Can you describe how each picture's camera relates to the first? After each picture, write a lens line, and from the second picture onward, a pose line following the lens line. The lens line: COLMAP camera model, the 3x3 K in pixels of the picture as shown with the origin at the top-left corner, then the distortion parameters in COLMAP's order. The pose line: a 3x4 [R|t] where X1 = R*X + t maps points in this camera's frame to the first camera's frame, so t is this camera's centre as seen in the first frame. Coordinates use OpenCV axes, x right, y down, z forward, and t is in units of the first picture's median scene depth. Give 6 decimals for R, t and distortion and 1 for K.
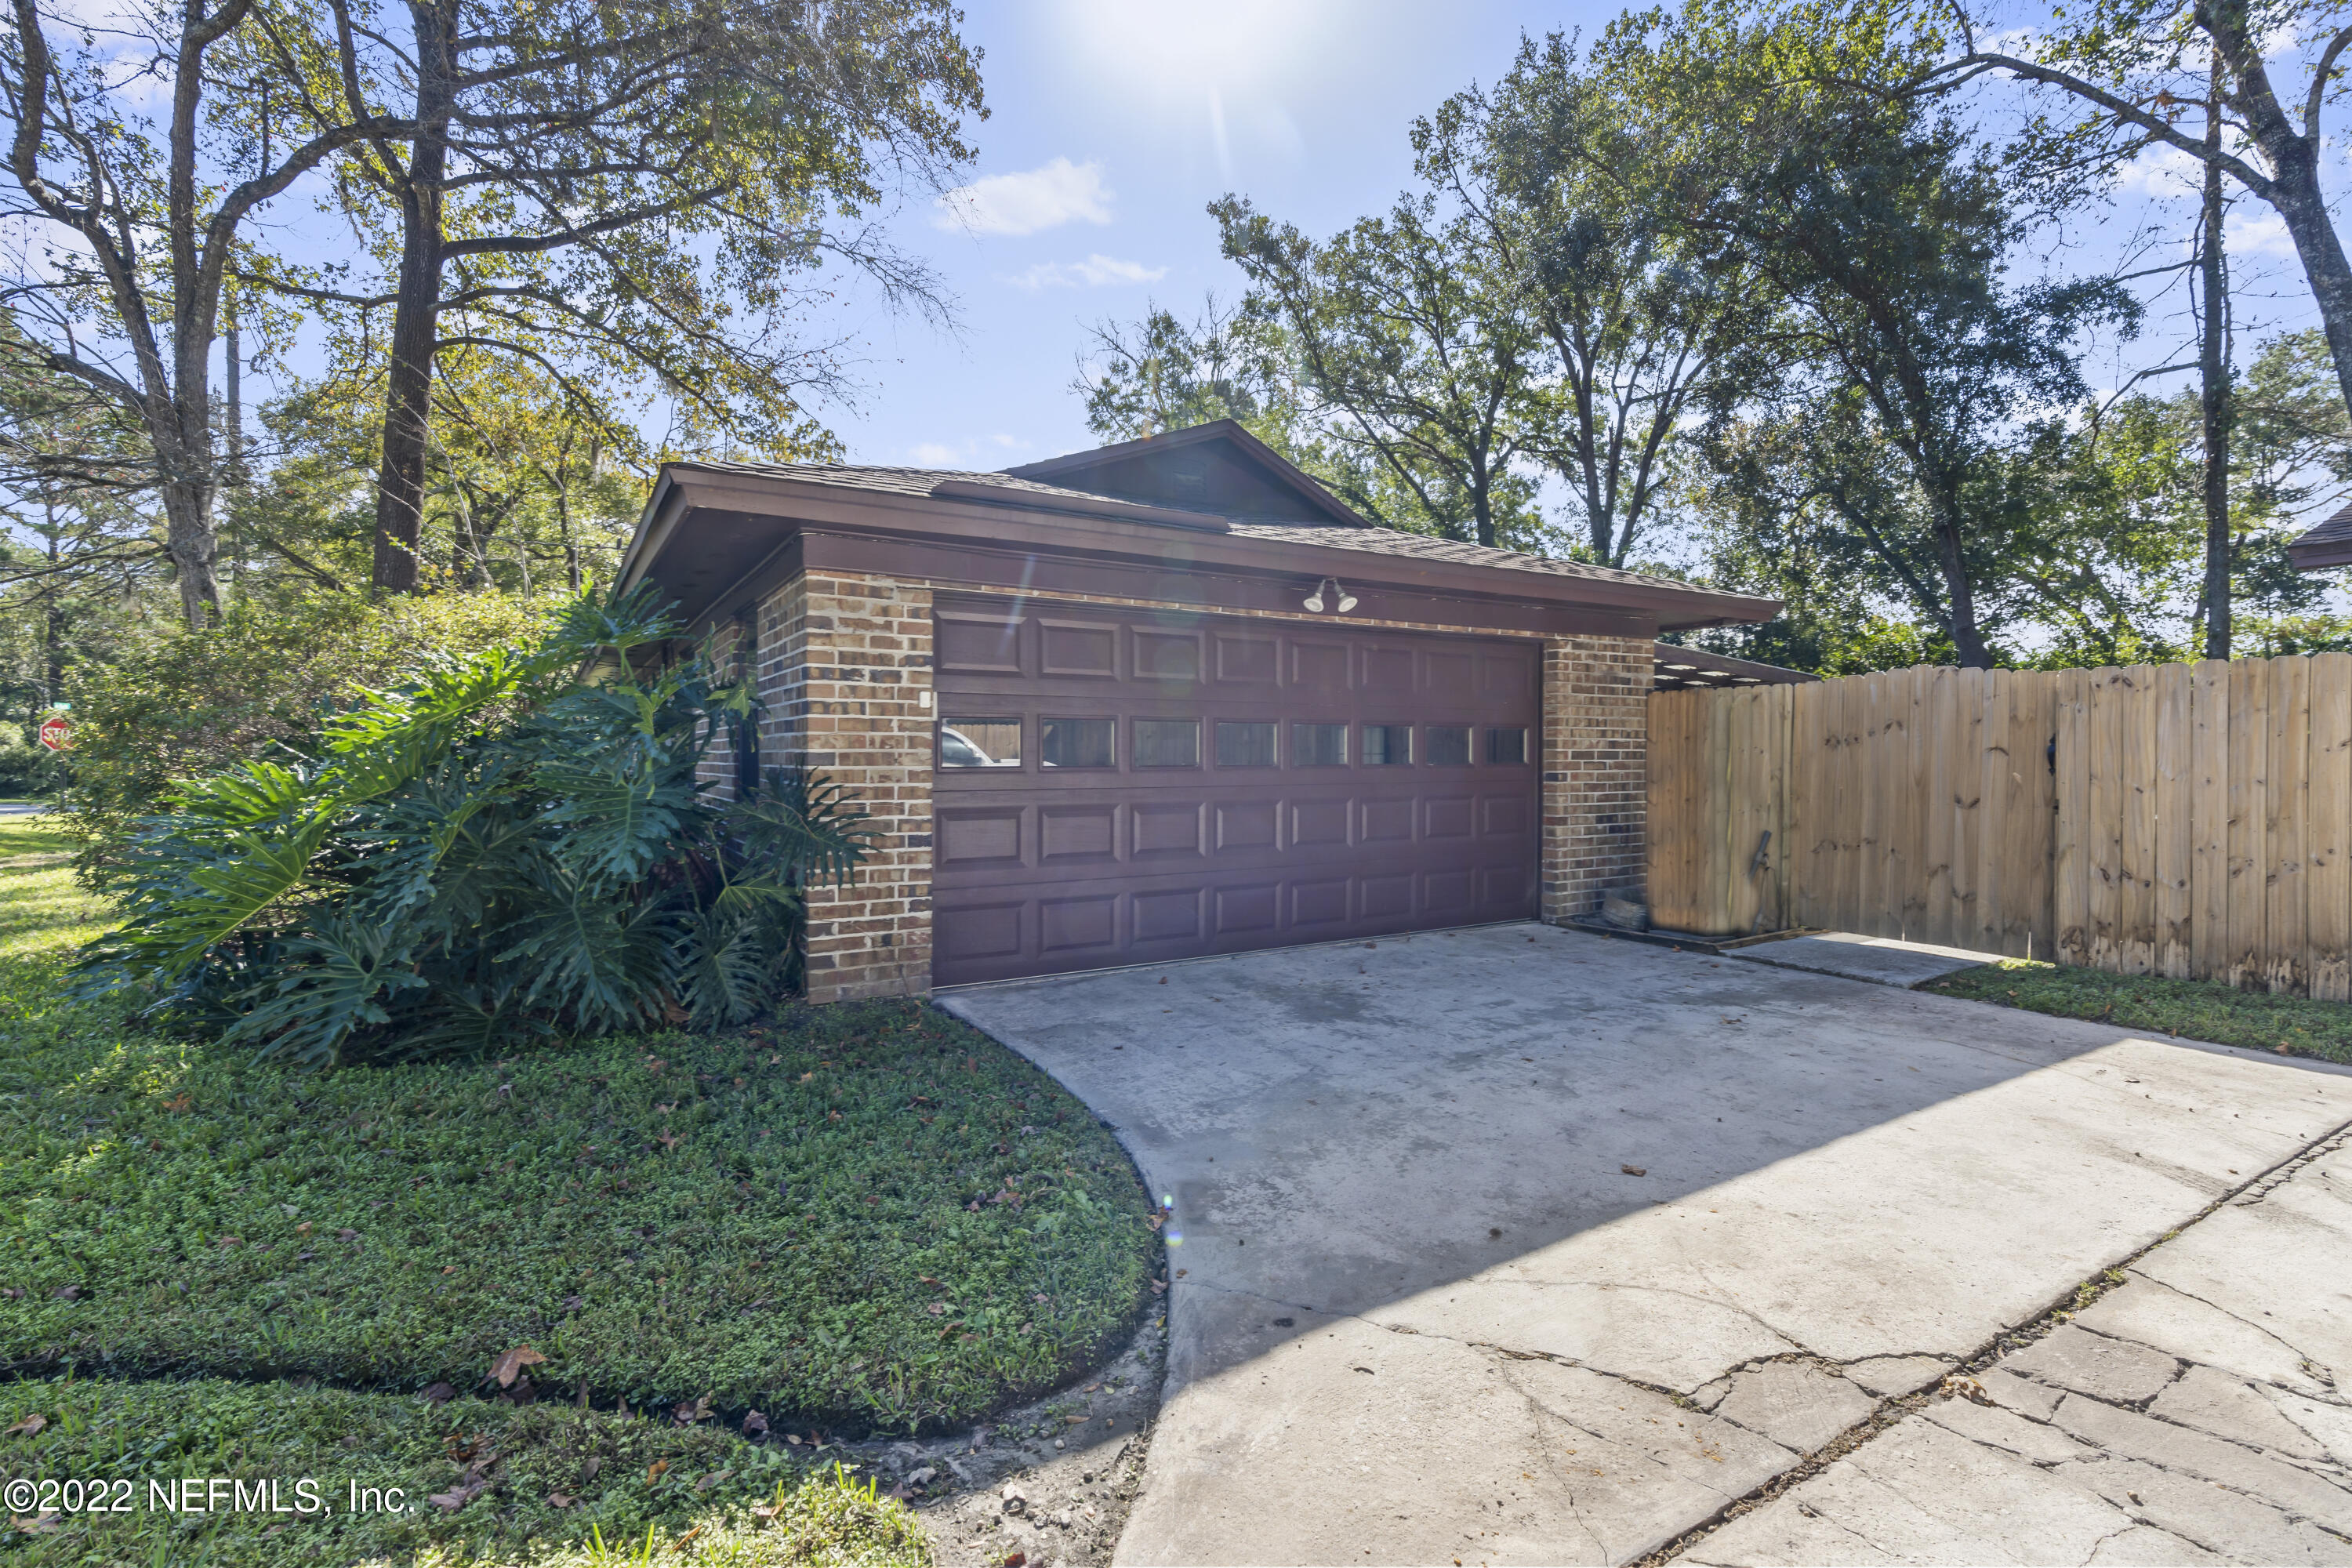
lens RADIAL K [[1071.8, 0, 1175.1], [0, 1071.8, 770.2], [0, 0, 1]] dist [-0.005362, 0.000853]
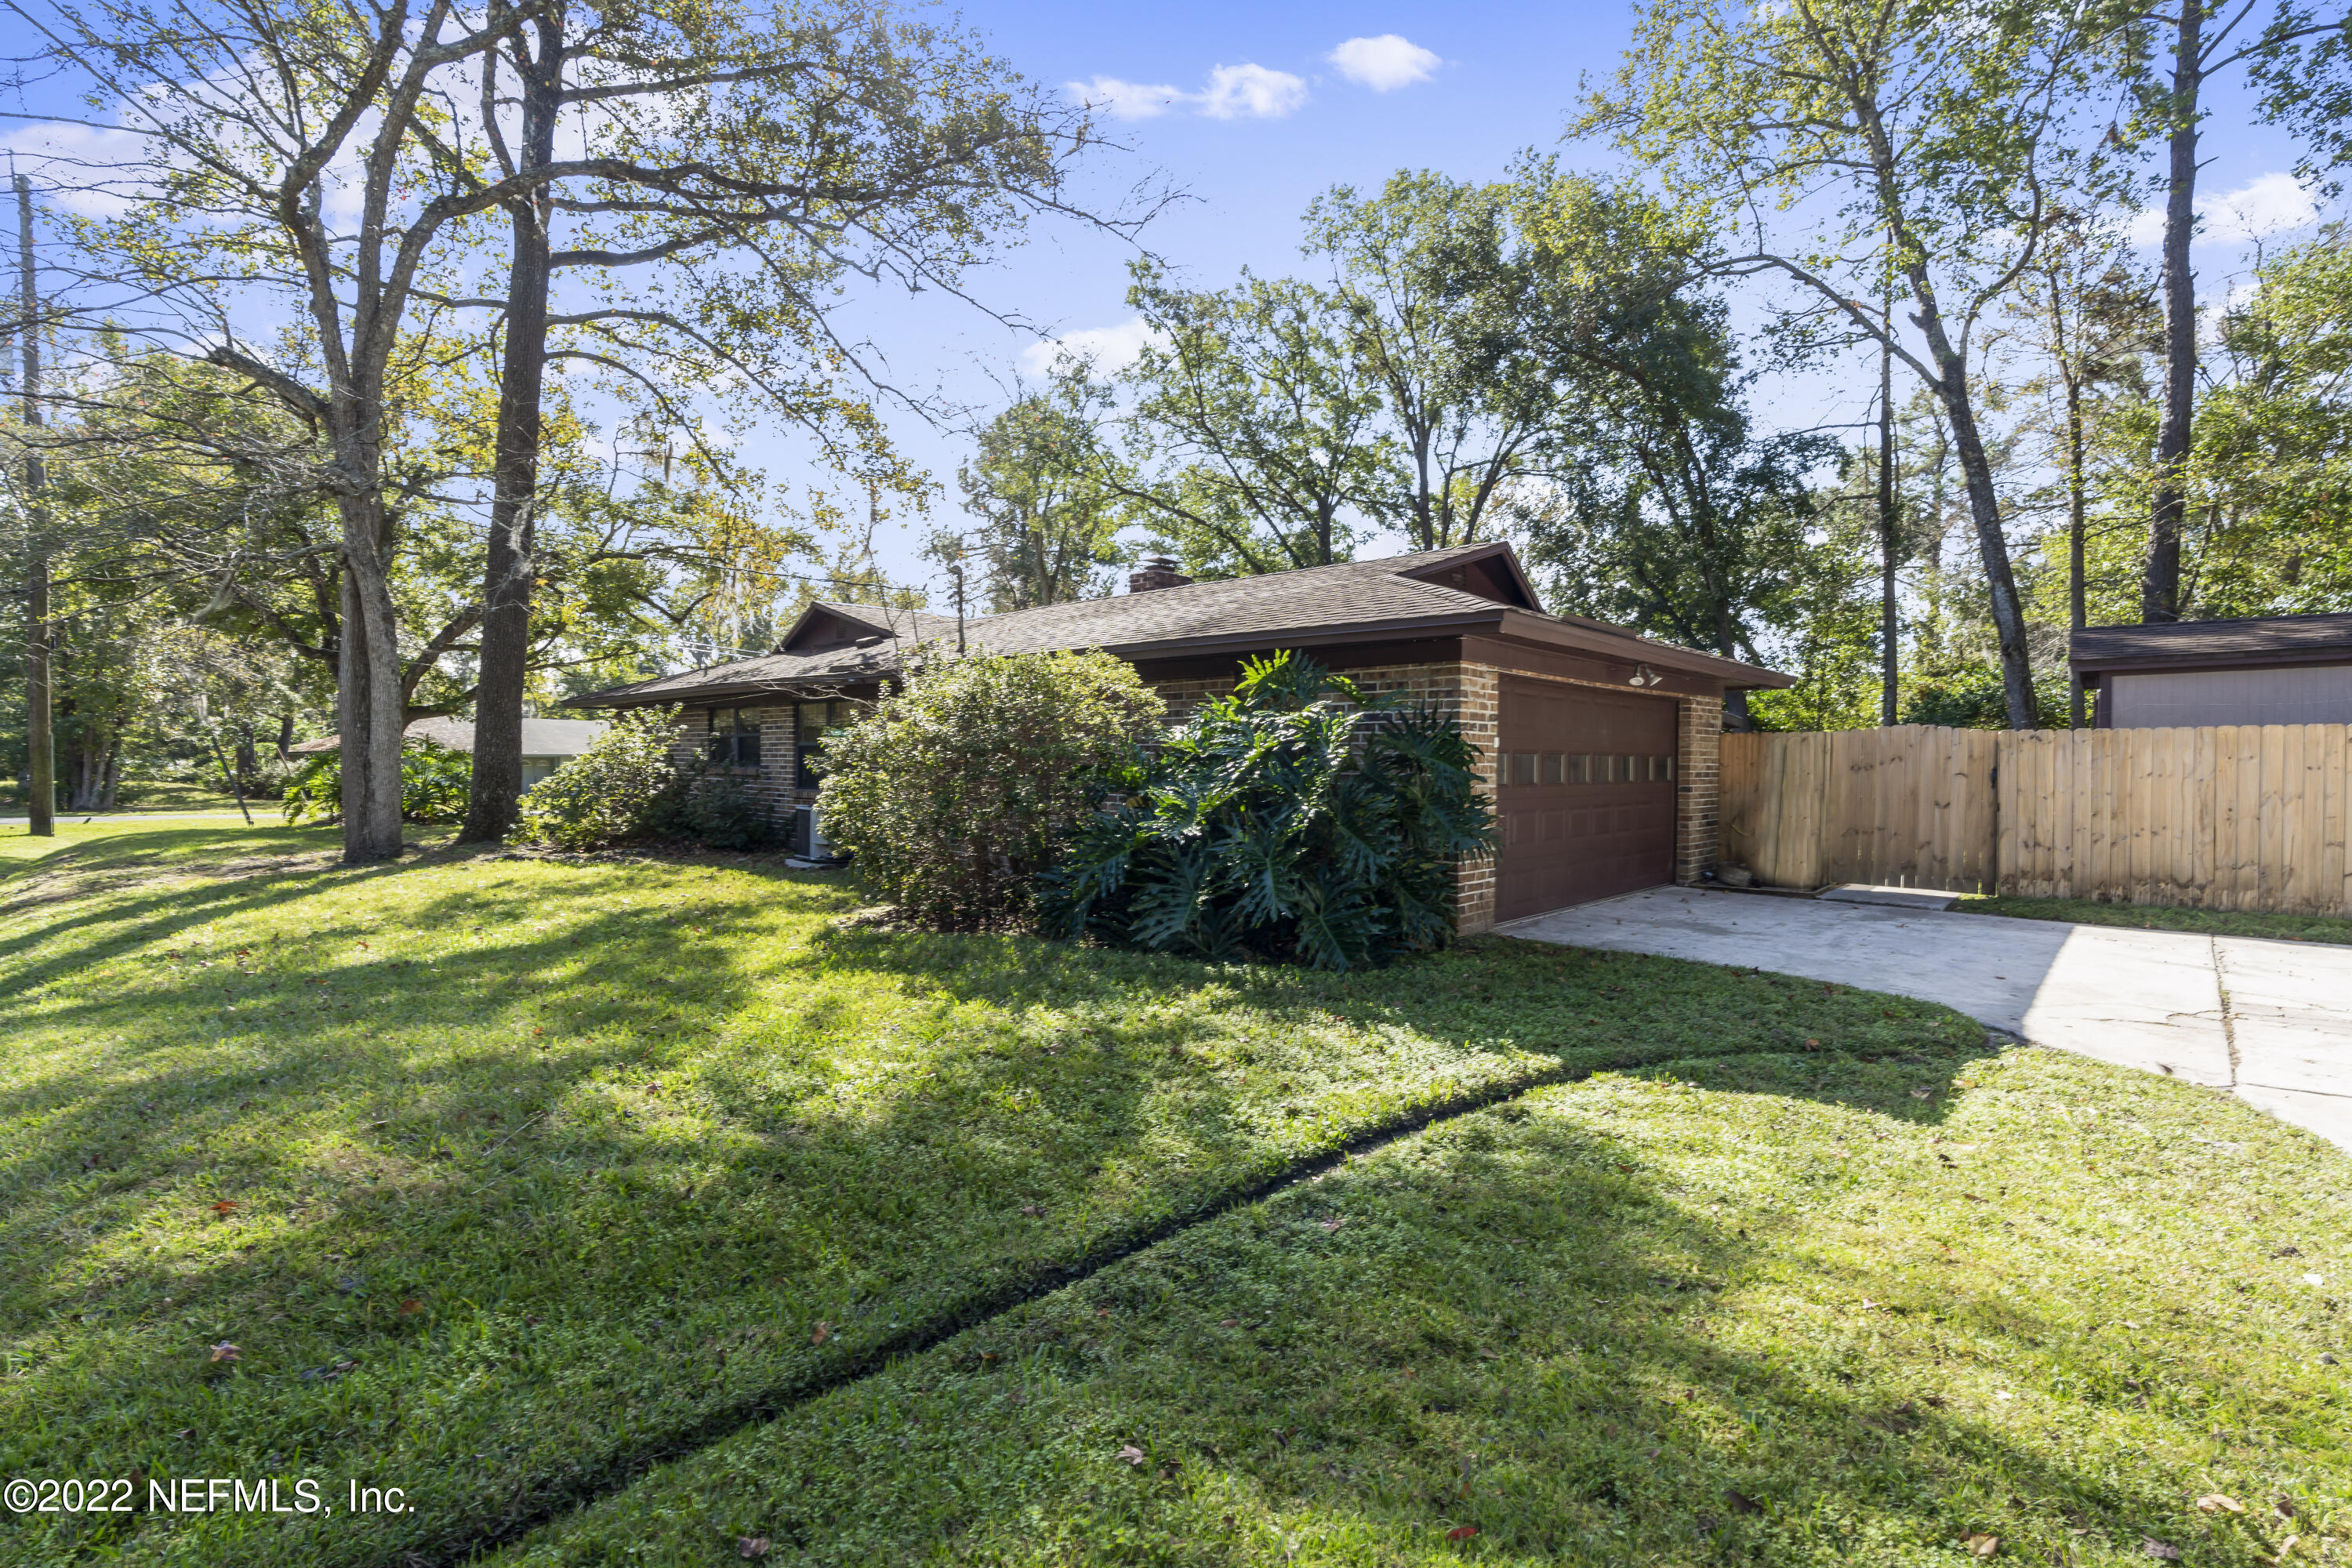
lens RADIAL K [[1071.8, 0, 1177.3], [0, 1071.8, 788.0], [0, 0, 1]] dist [-0.005362, 0.000853]
pose [[0.960487, -0.000956, 0.278323, -0.817023], [-0.002888, 0.999906, 0.013400, -0.014853], [-0.278310, -0.013674, 0.960394, -0.275104]]
